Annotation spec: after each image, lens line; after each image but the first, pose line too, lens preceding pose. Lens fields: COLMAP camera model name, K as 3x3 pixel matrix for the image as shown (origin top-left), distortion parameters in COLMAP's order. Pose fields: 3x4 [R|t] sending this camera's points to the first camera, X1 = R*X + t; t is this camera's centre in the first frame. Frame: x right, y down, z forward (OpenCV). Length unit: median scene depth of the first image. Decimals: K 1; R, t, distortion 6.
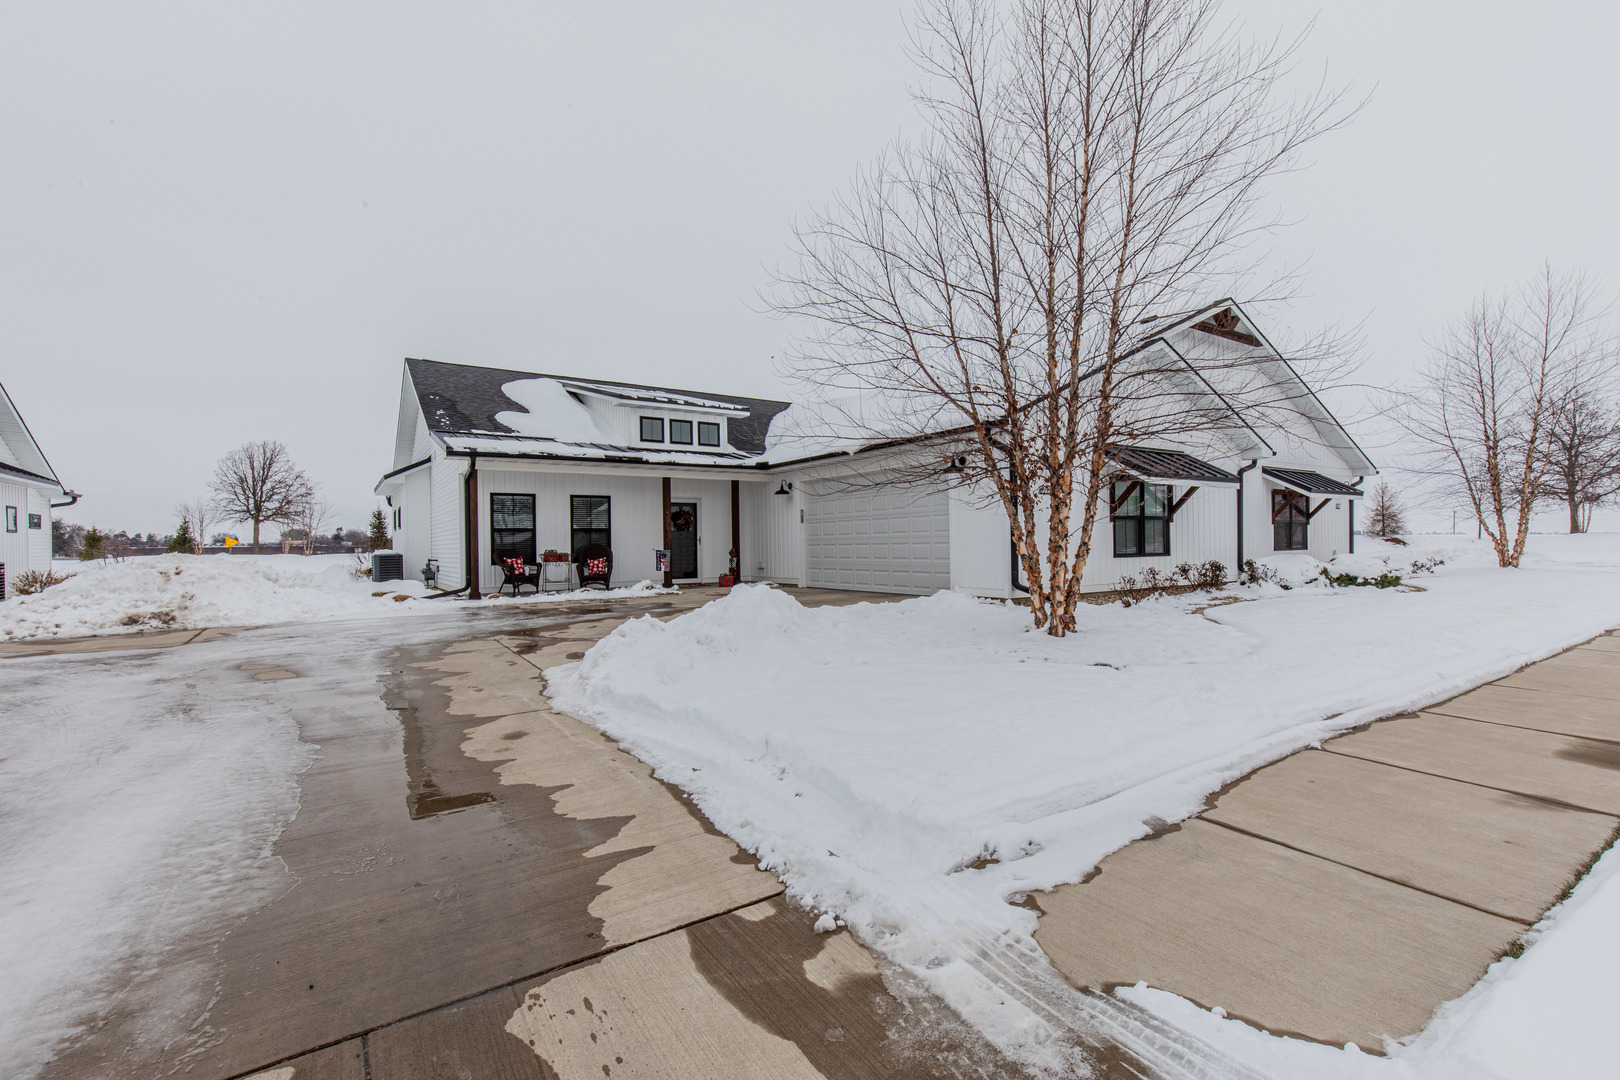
lens RADIAL K [[730.4, 0, 808.3], [0, 730.4, 539.9], [0, 0, 1]] dist [0.004743, -0.000689]
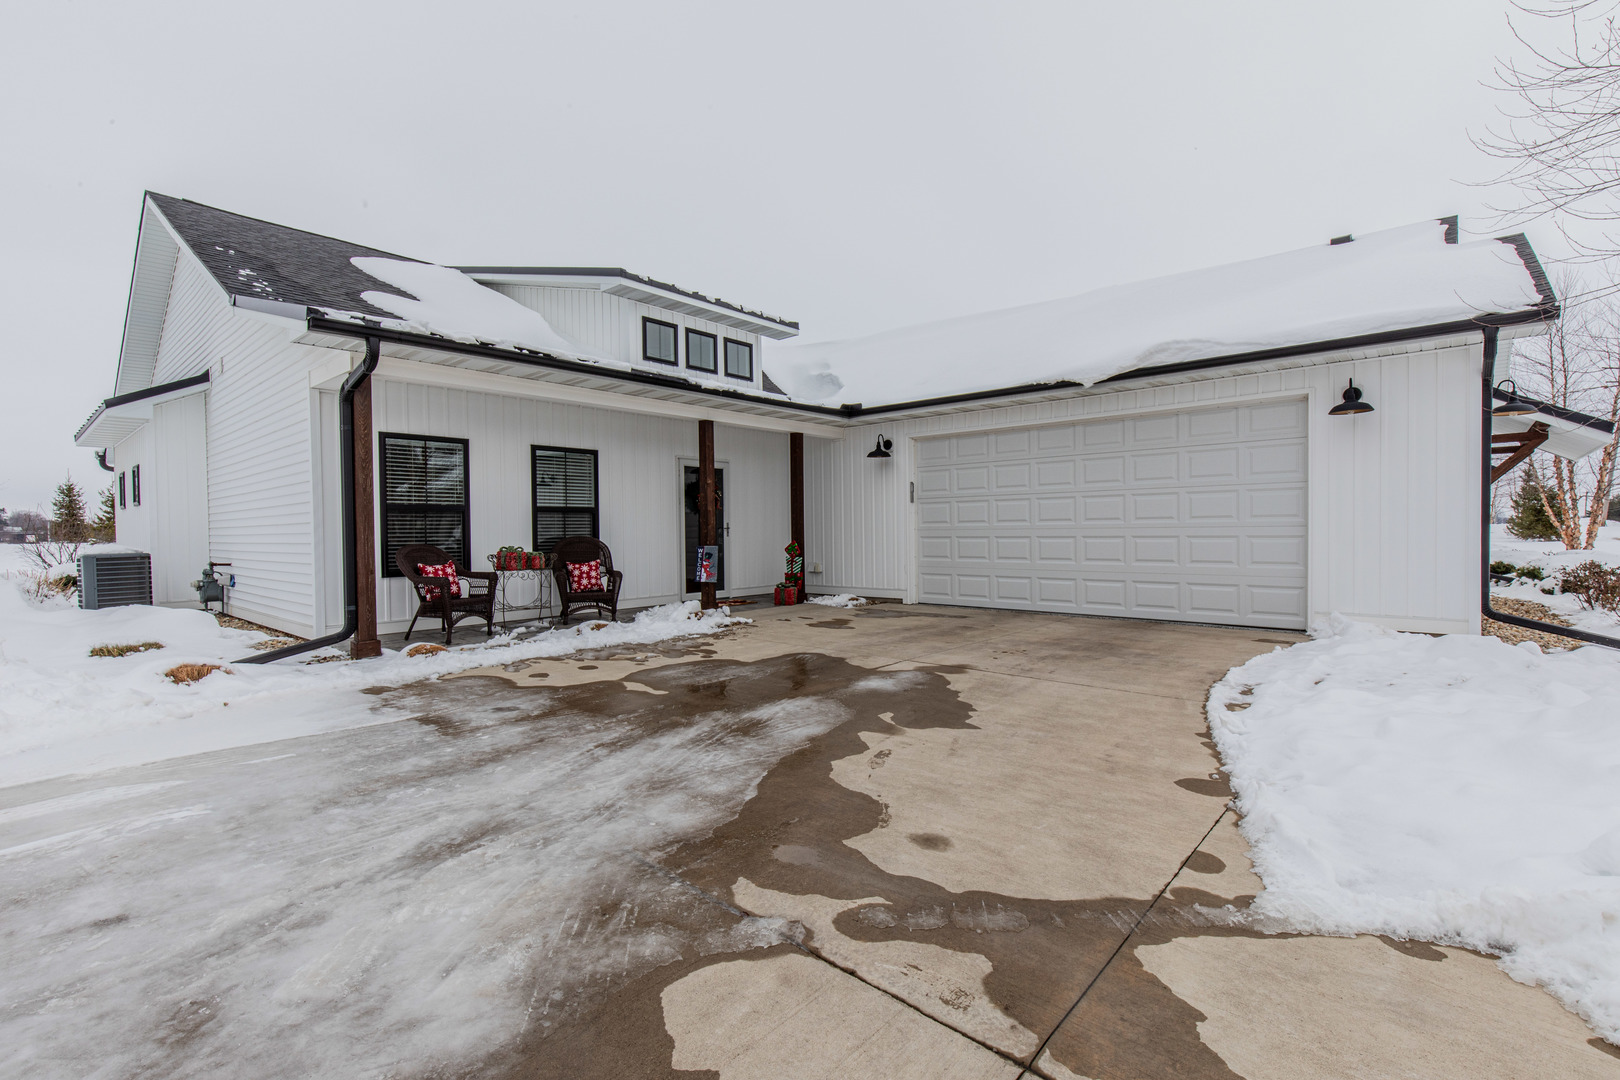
lens RADIAL K [[730.4, 0, 815.5], [0, 730.4, 539.1], [0, 0, 1]] dist [0.004743, -0.000689]
pose [[0.964481, 0.000931, 0.264150, -0.257849], [-0.004922, 0.999884, 0.014447, -0.000040], [-0.264106, -0.015234, 0.964373, 0.407075]]
